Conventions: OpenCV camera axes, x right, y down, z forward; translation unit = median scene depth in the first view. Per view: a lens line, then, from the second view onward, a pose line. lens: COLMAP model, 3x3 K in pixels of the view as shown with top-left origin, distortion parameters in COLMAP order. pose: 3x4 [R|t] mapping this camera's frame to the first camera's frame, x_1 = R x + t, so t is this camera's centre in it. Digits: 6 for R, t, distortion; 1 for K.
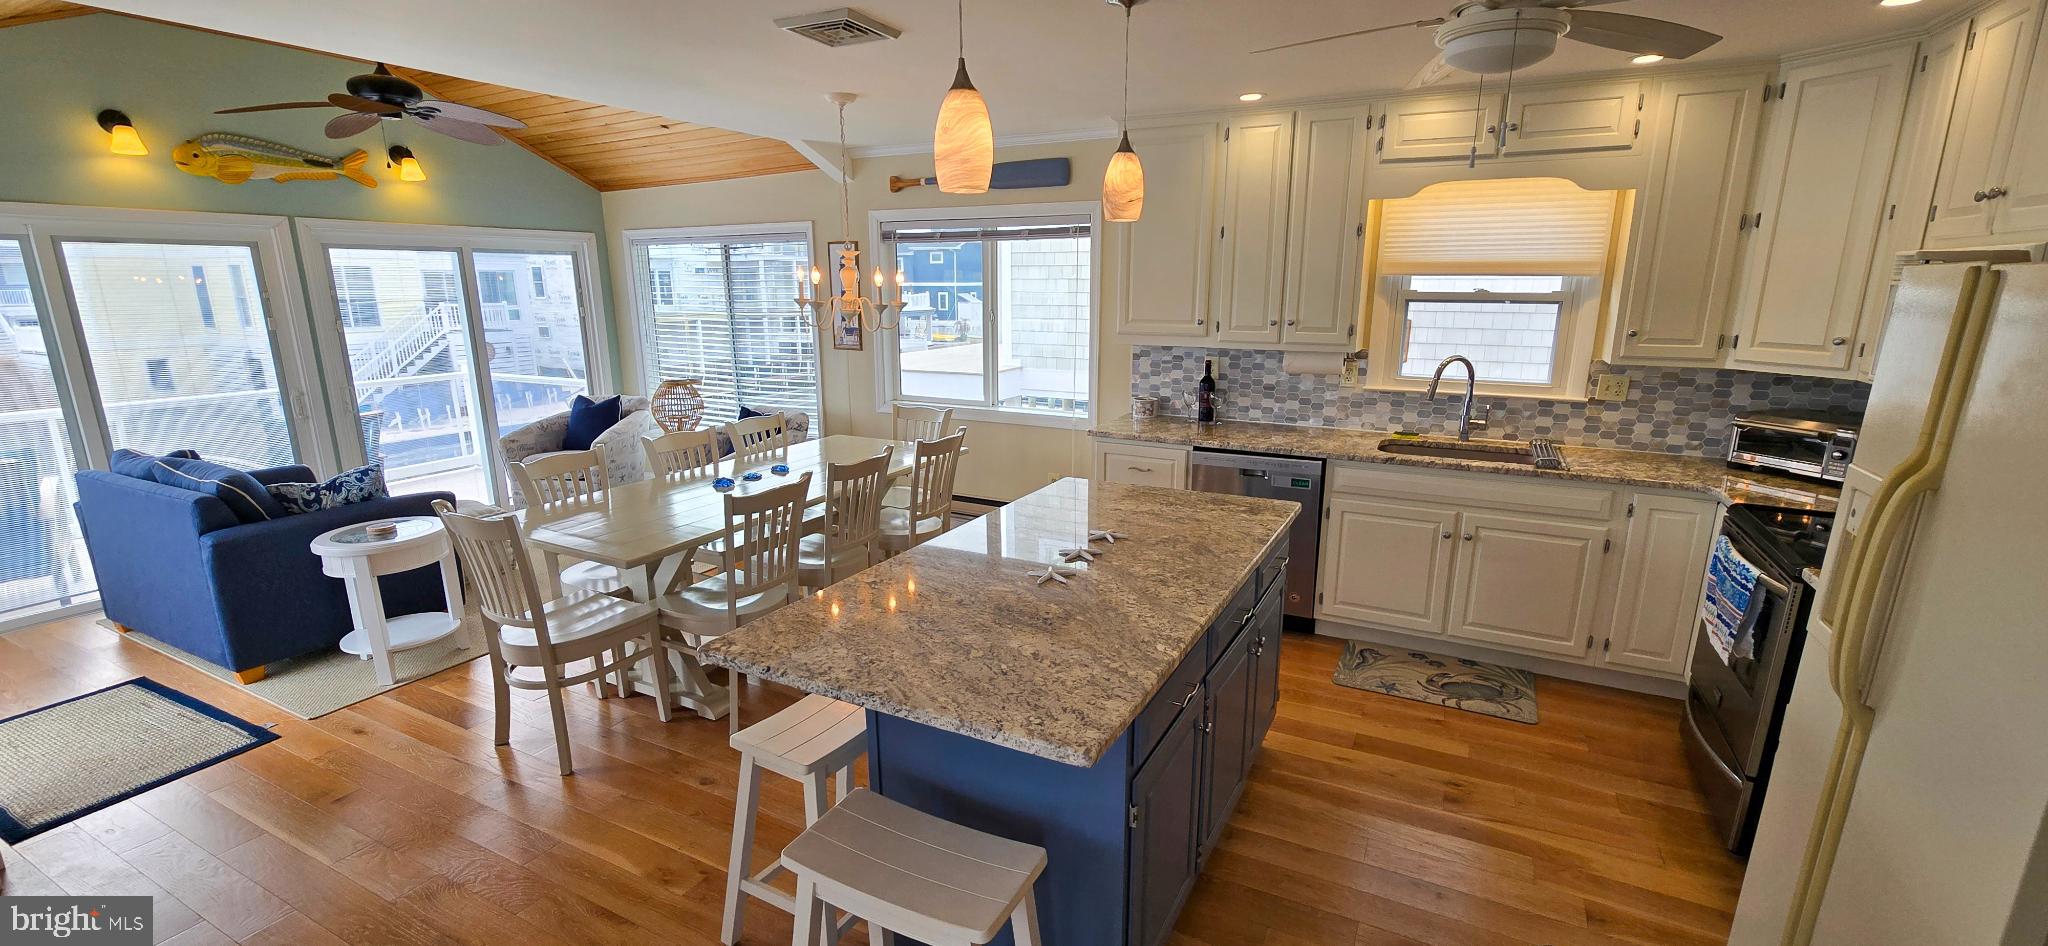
lens RADIAL K [[840.4, 0, 1027.5], [0, 840.4, 481.8], [0, 0, 1]] dist [-0.000783, -0.000350]
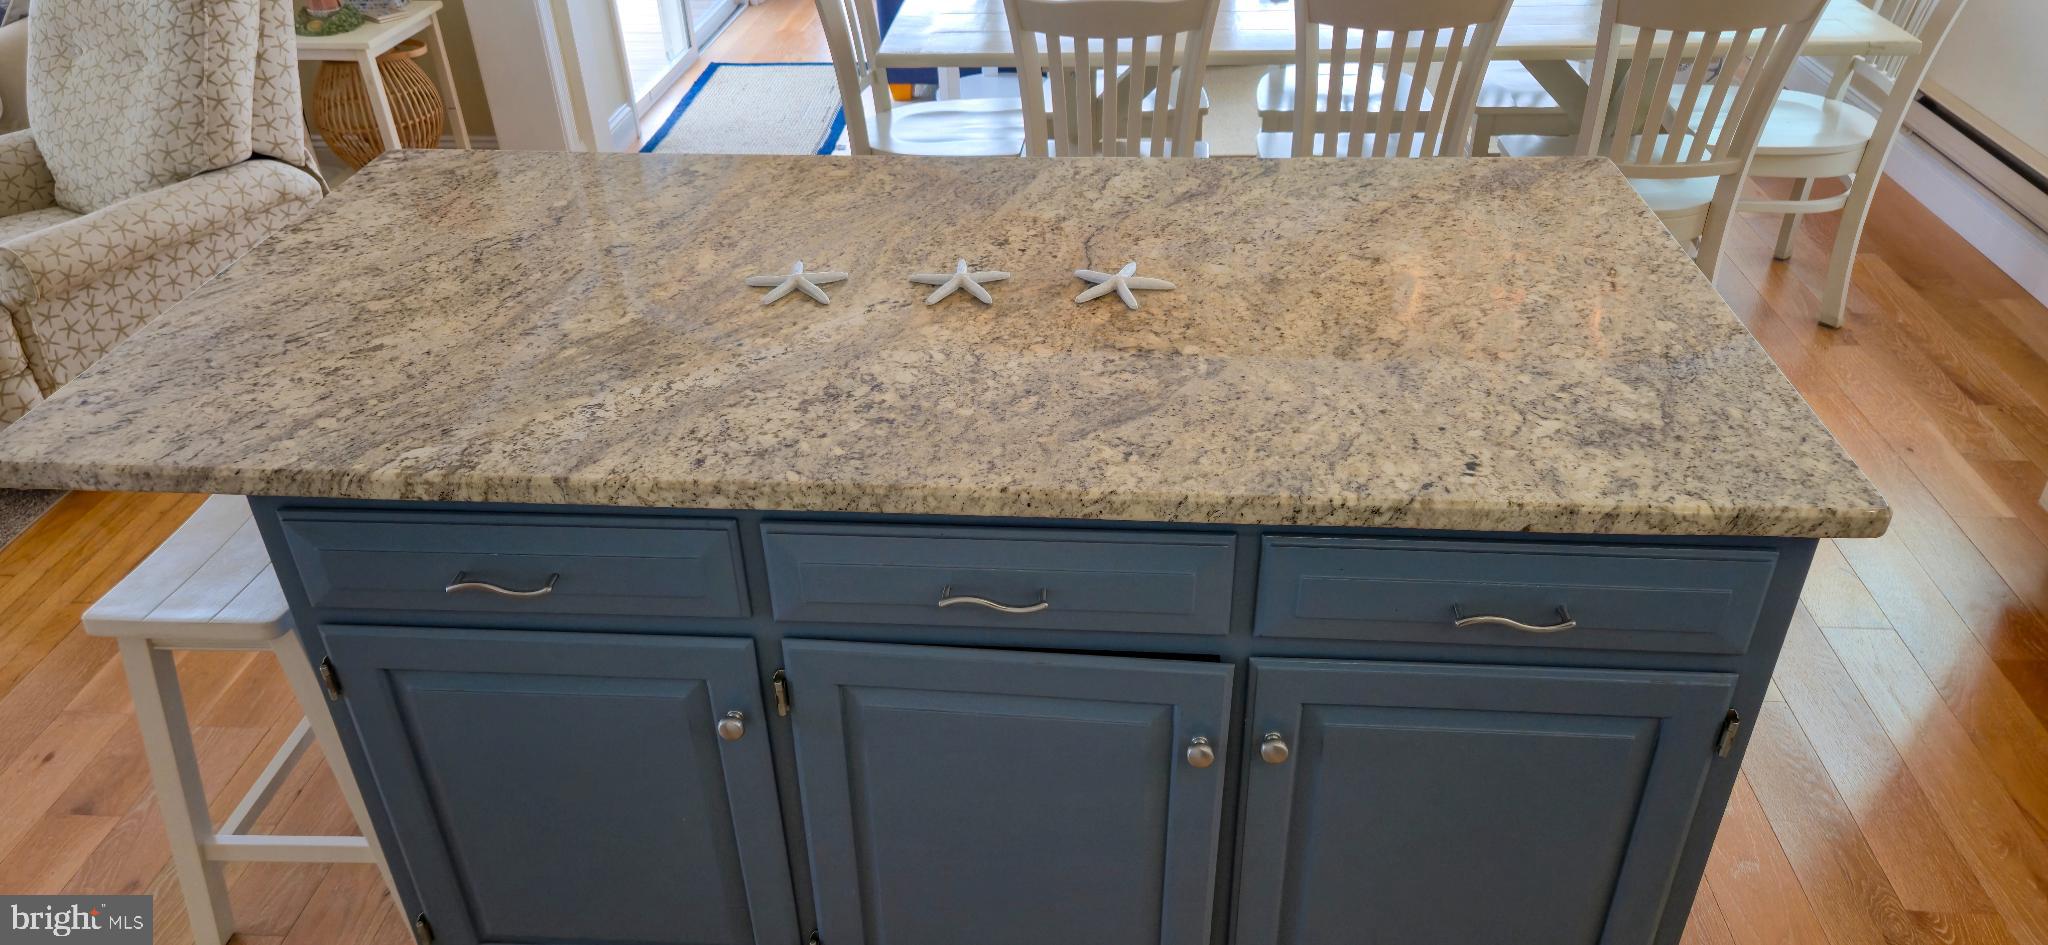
lens RADIAL K [[1372.2, 0, 1017.6], [0, 1372.2, 470.0], [0, 0, 1]] dist [0.063074, -0.010645]
pose [[0.392035, 0.490791, -0.778096, 0.426092], [-0.187015, 0.870658, 0.454950, -0.101328], [0.900741, -0.032840, 0.433114, 0.451663]]
